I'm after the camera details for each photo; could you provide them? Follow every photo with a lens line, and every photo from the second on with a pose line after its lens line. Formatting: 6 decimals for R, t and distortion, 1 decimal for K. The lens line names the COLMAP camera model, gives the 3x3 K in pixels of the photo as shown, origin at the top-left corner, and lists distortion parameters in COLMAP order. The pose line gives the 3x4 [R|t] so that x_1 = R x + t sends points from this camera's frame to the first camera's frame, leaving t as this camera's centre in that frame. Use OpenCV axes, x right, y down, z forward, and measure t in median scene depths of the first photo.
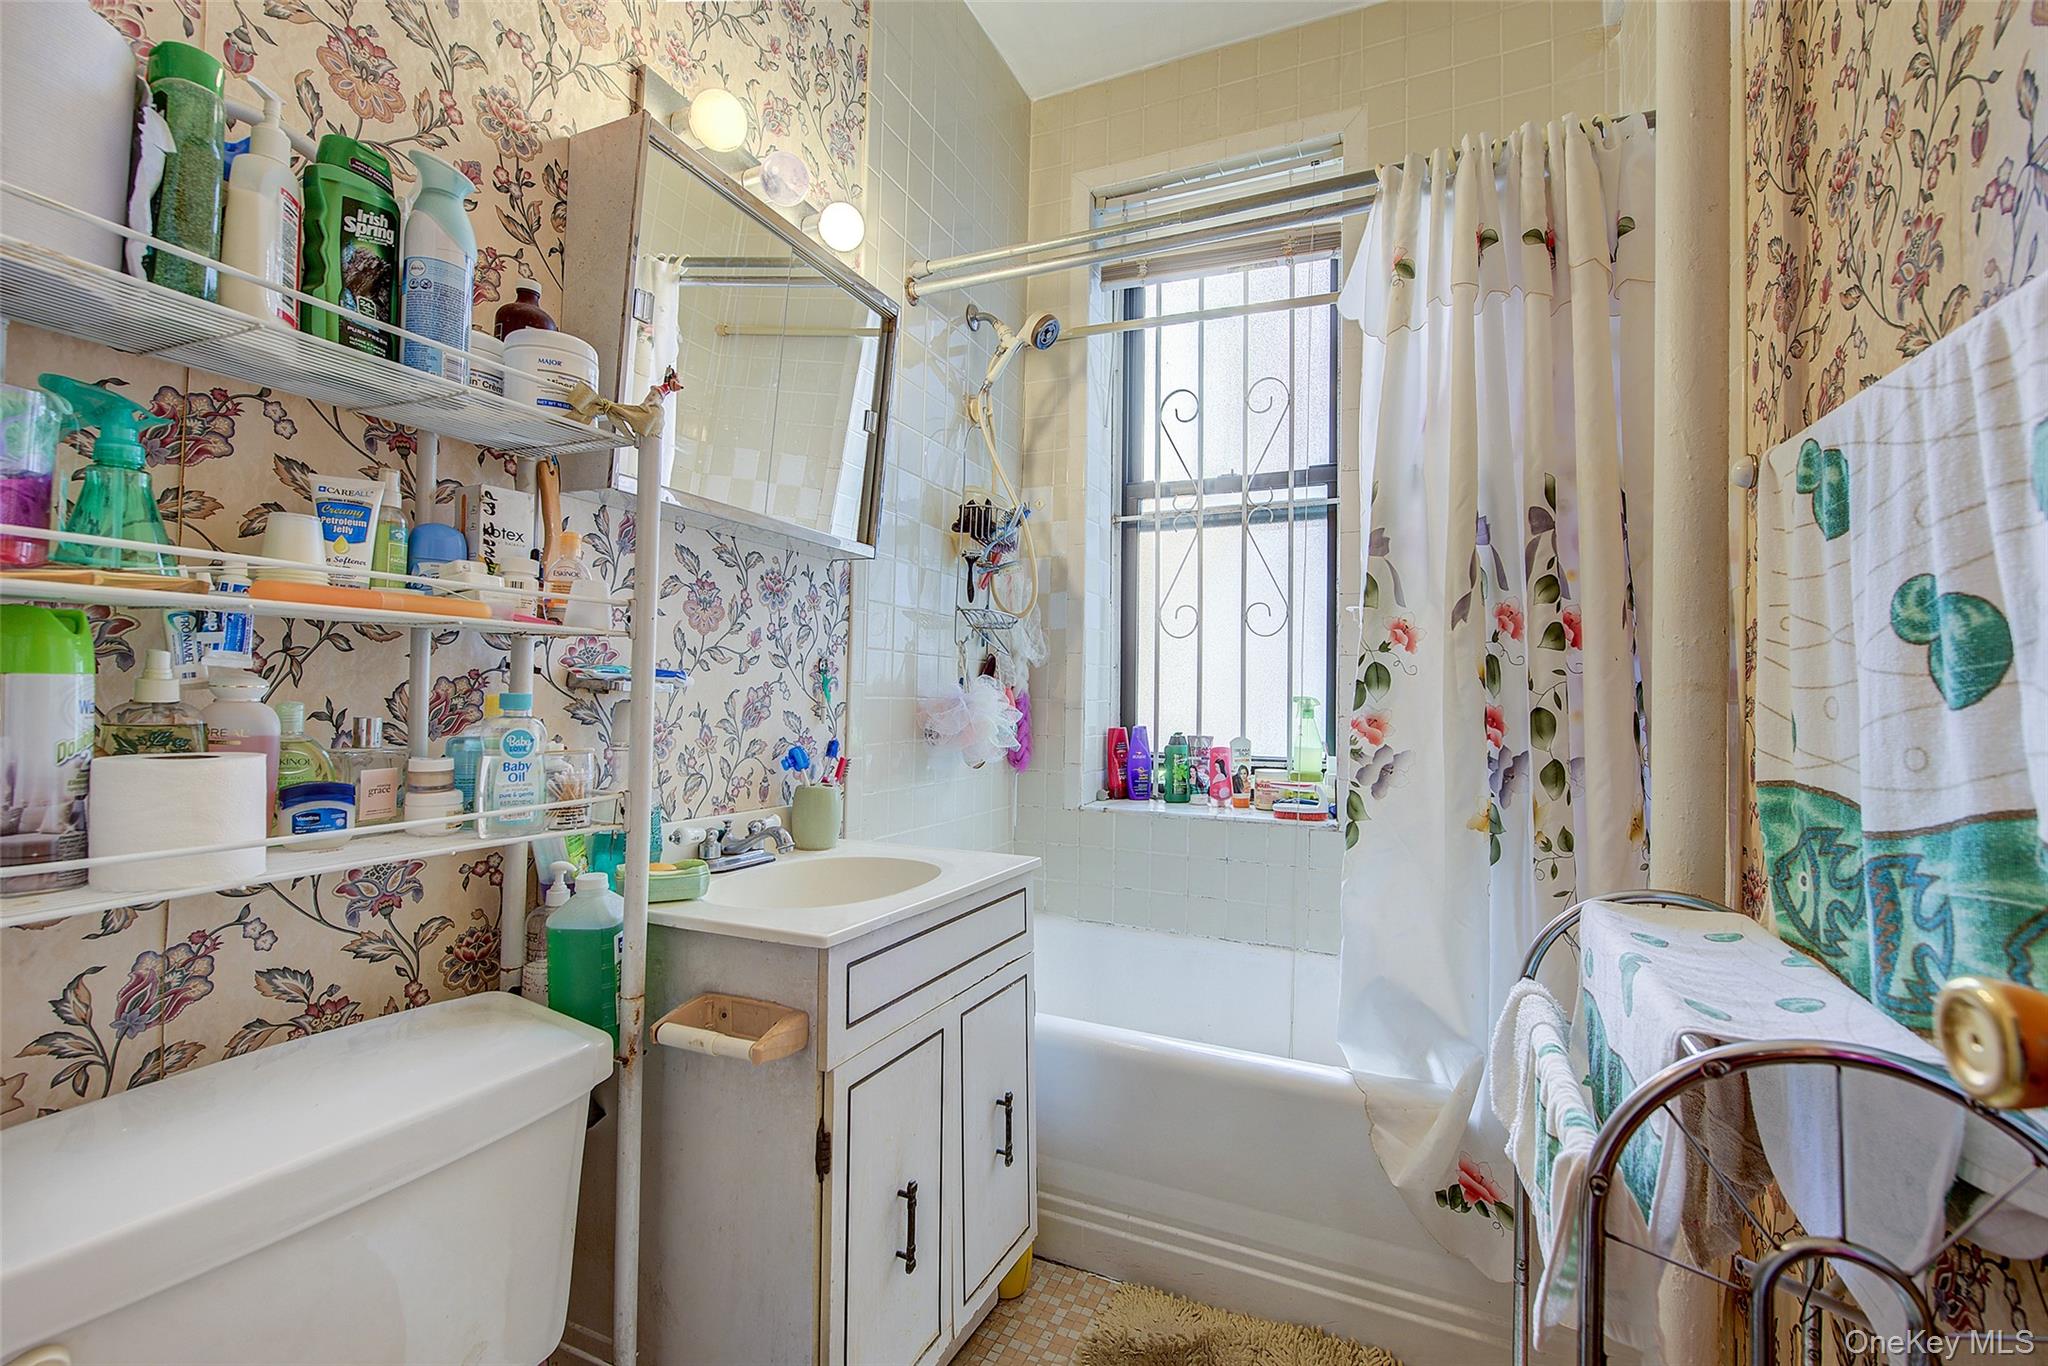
lens RADIAL K [[918.6, 0, 1015.7], [0, 918.6, 681.6], [0, 0, 1]] dist [-0.002478, -0.002341]
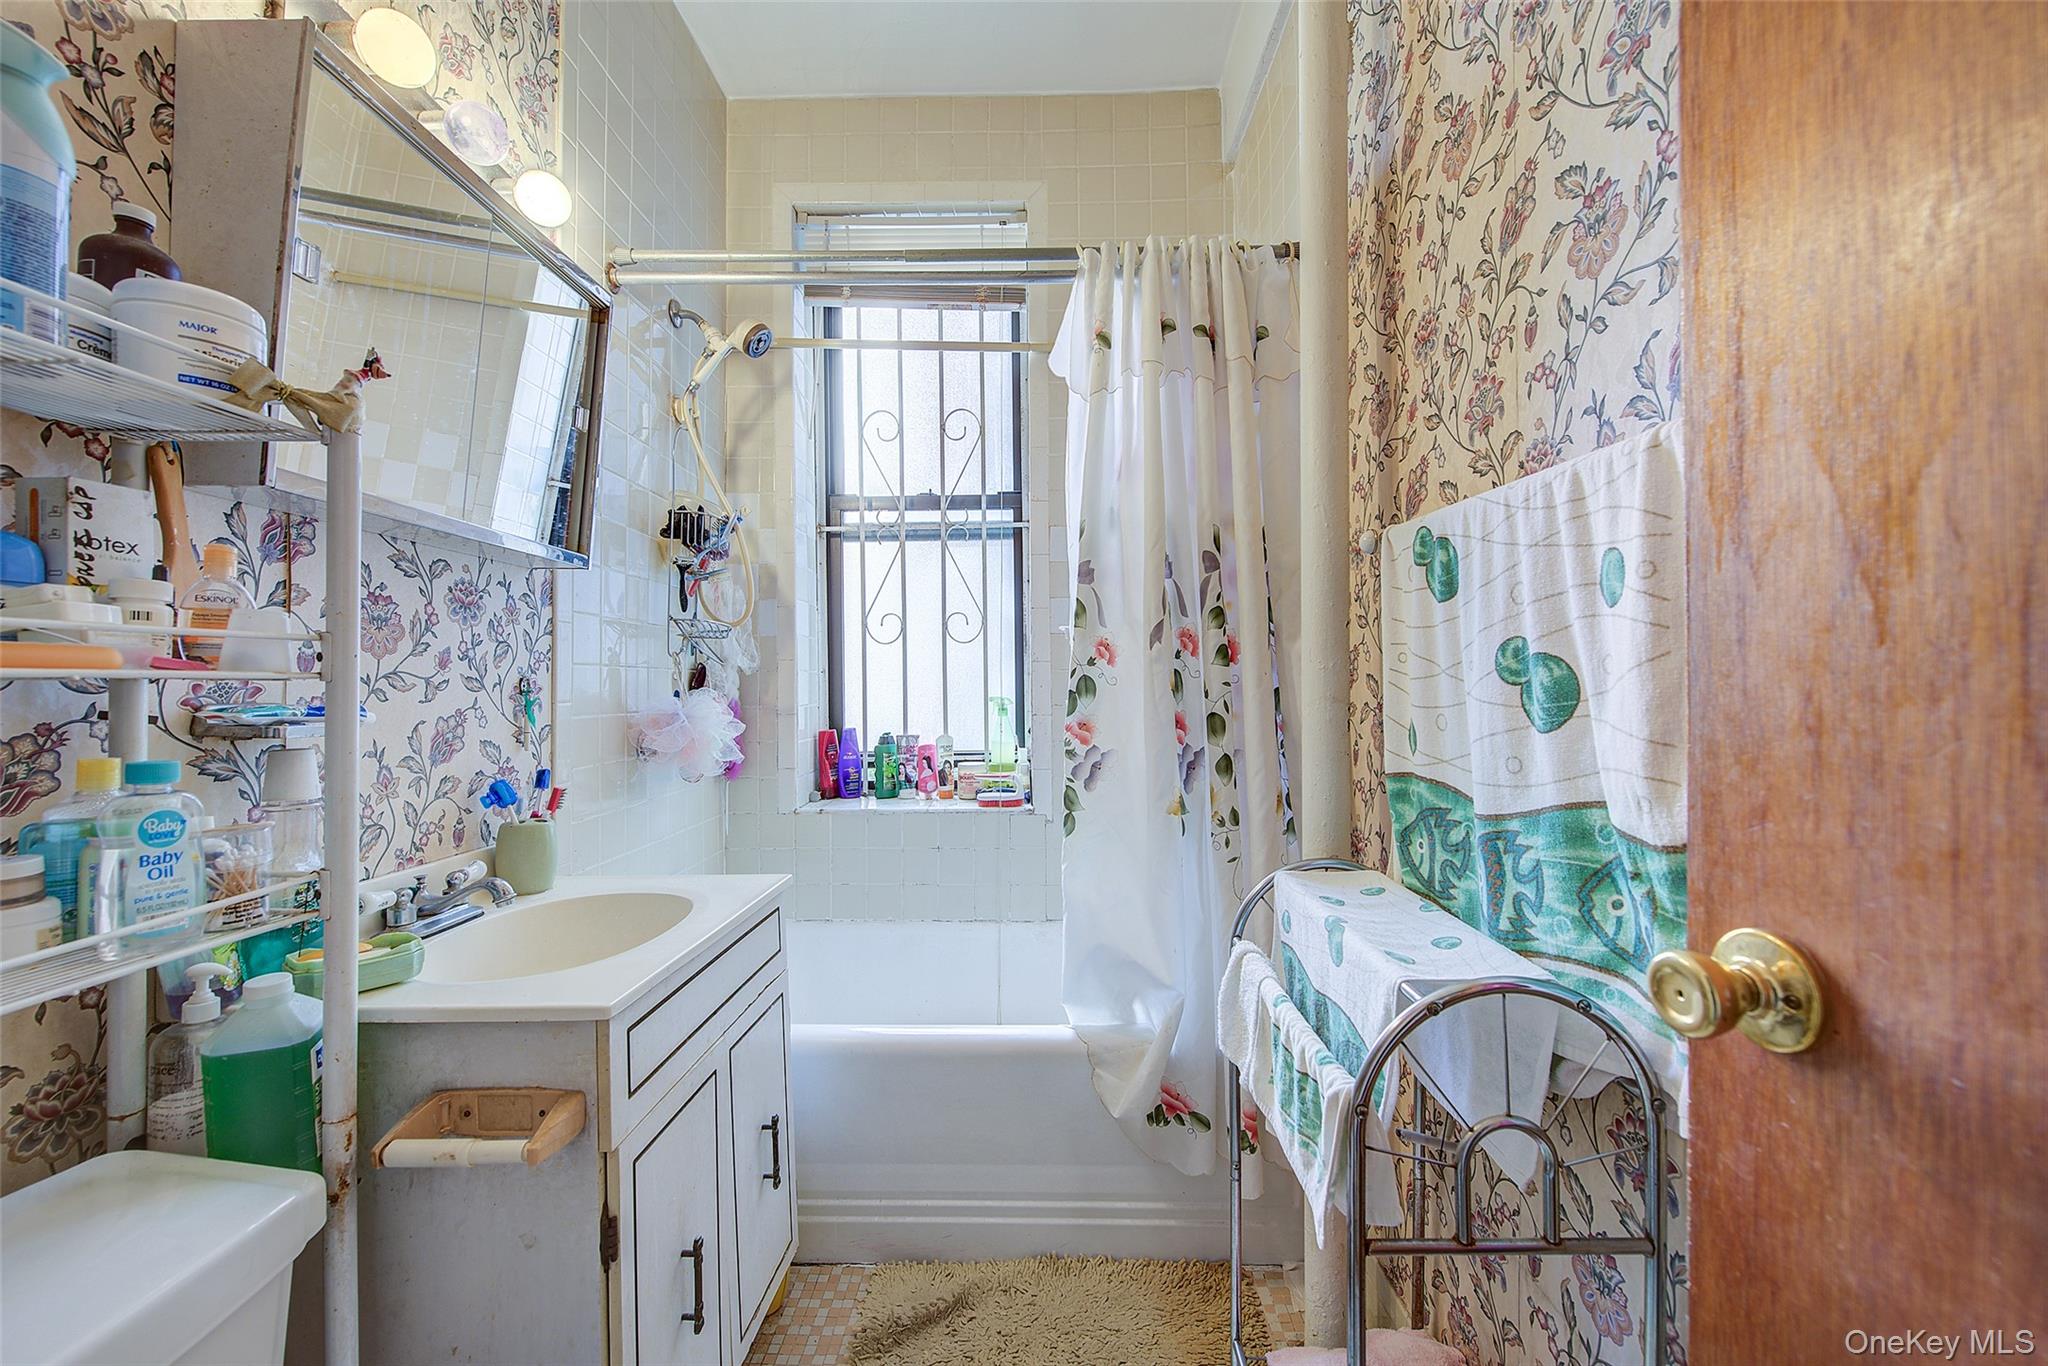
lens RADIAL K [[848.0, 0, 1044.5], [0, 848.0, 679.2], [0, 0, 1]] dist [-0.001138, -0.002383]
pose [[0.909380, -0.020454, 0.415464, -0.118016], [0.013846, 0.999725, 0.018910, -0.041848], [-0.415736, -0.011444, 0.909413, 0.045432]]
